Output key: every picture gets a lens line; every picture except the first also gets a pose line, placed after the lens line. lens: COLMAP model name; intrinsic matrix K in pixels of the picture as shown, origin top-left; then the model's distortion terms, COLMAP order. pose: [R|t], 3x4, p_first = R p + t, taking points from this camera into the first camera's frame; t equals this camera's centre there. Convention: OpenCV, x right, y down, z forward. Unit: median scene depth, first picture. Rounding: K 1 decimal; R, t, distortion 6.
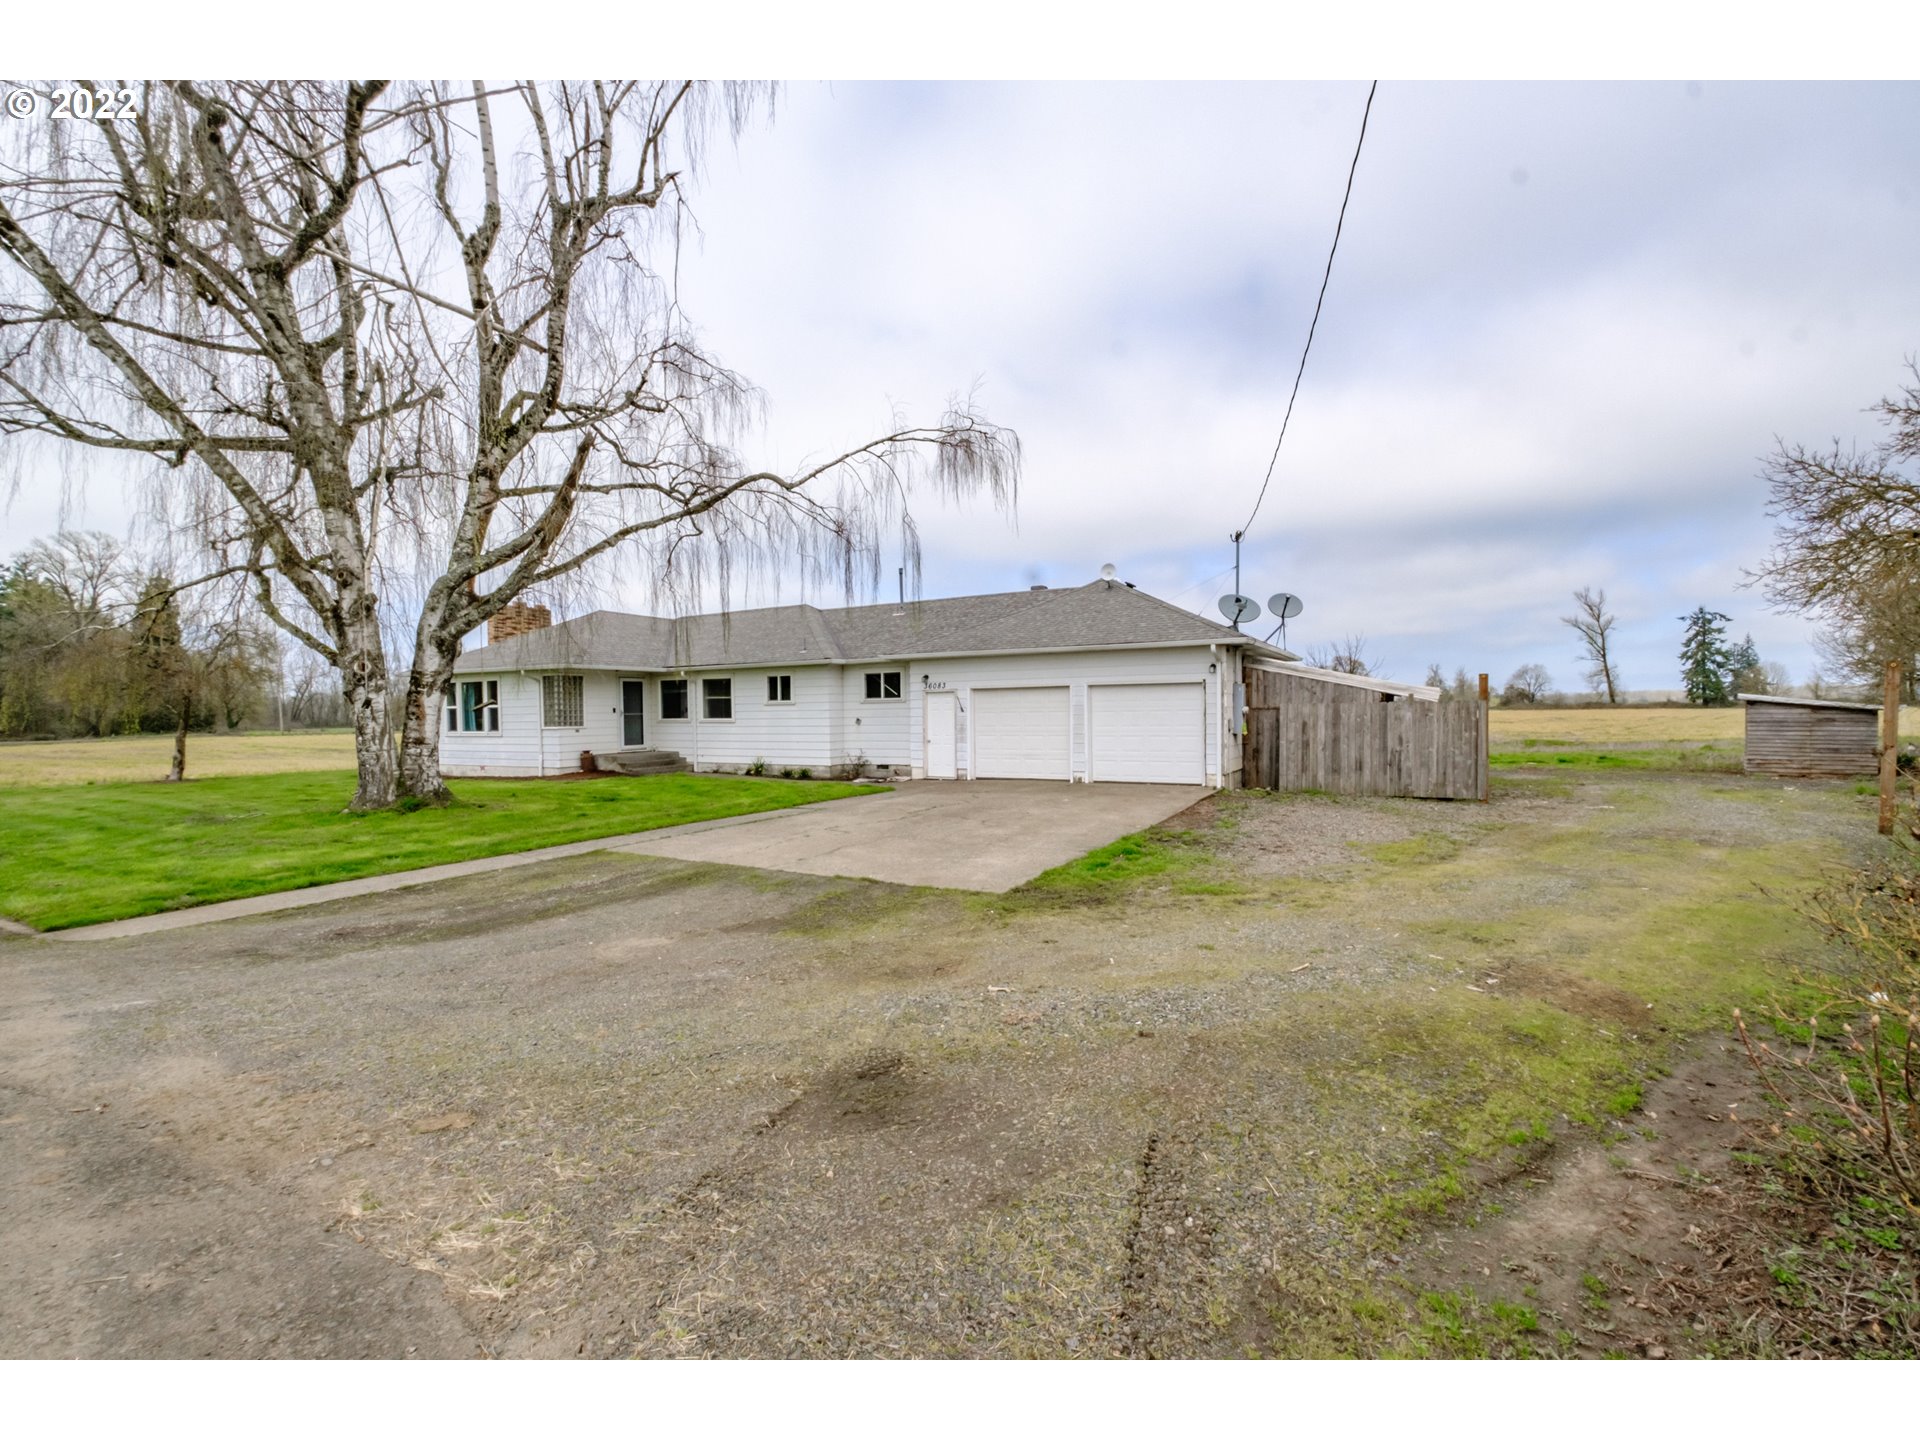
lens RADIAL K [[848.0, 0, 948.7], [0, 848.0, 728.5], [0, 0, 1]] dist [-0.004577, 0.003570]
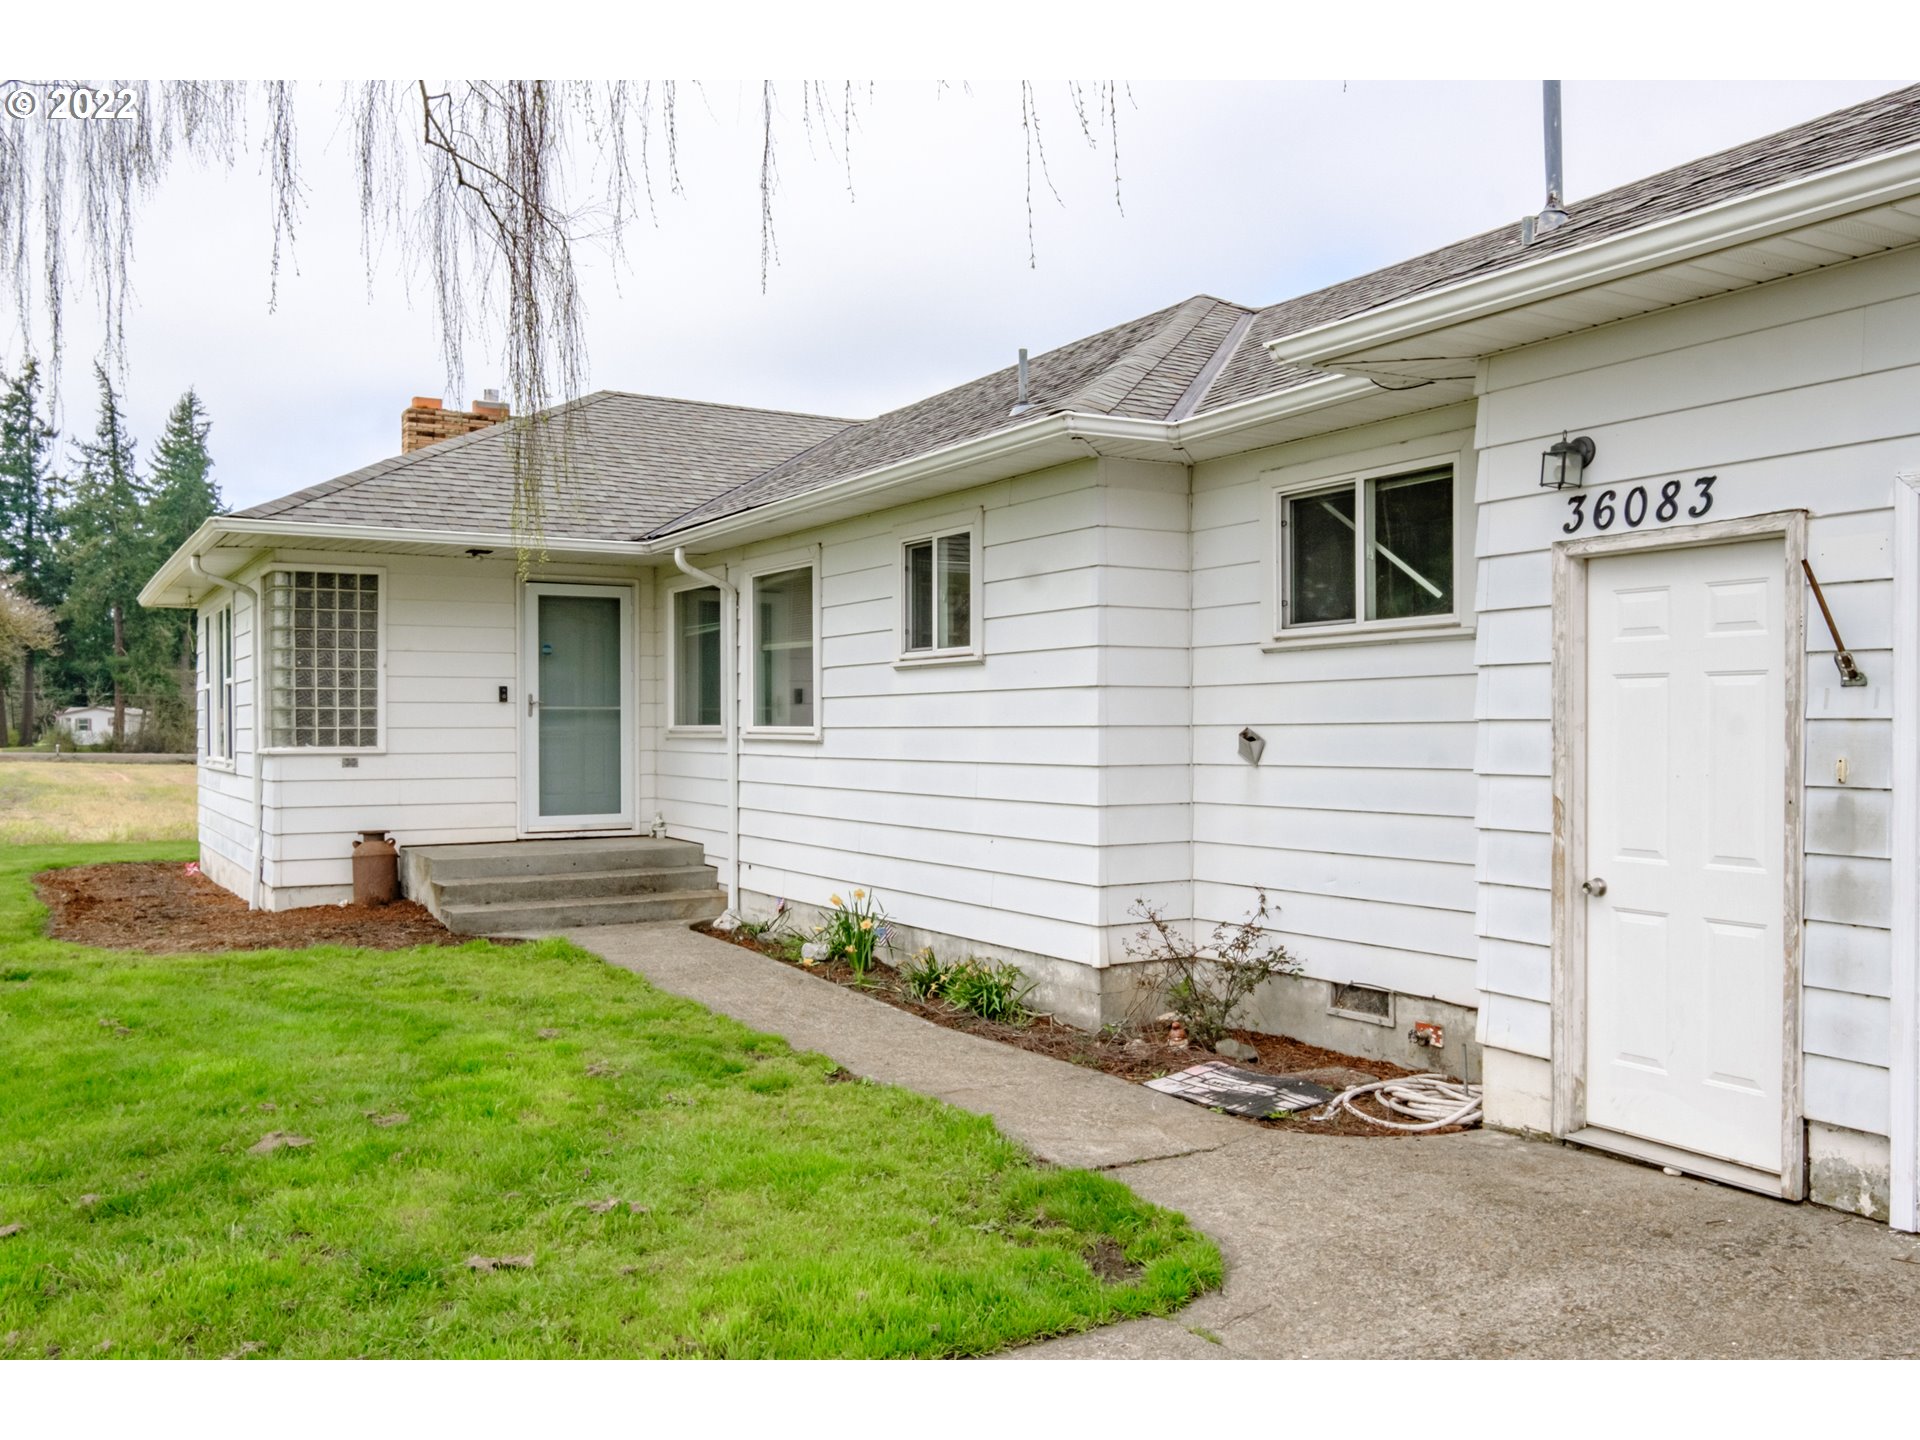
lens RADIAL K [[1619.7, 0, 957.6], [0, 1619.7, 736.8], [0, 0, 1]] dist [0.018276, 0.011628]
pose [[0.866333, 0.013400, -0.499286, 0.025673], [-0.019091, 0.999798, -0.006293, -0.008710], [0.499101, 0.014984, 0.866414, 0.834678]]
